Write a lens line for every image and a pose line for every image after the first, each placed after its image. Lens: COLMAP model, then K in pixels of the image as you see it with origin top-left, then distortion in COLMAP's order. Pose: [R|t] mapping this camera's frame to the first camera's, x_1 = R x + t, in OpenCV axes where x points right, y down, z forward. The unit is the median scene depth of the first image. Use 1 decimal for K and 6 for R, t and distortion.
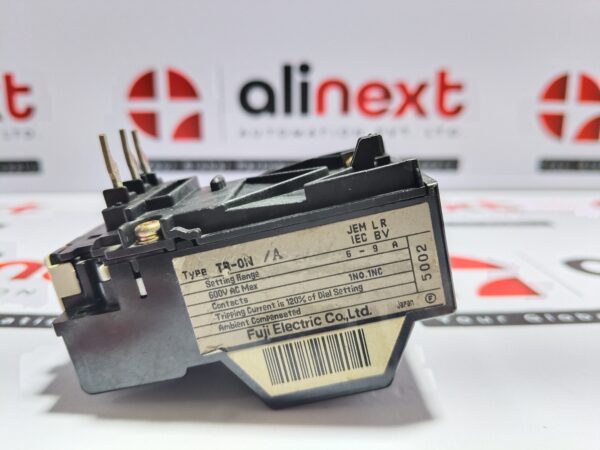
lens RADIAL K [[467.6, 0, 301.8], [0, 467.6, 222.6], [0, 0, 1]] dist [-0.011883, -0.108974]
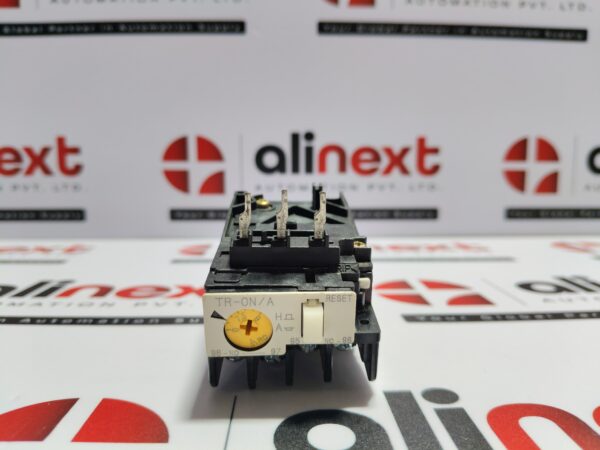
lens RADIAL K [[454.2, 0, 298.5], [0, 454.2, 227.7], [0, 0, 1]] dist [0.003194, -0.081650]
pose [[0.999972, -0.001466, 0.007277, -0.056900], [0.002230, 0.994347, -0.106158, 0.065454], [-0.007080, 0.106172, 0.994323, -0.298273]]
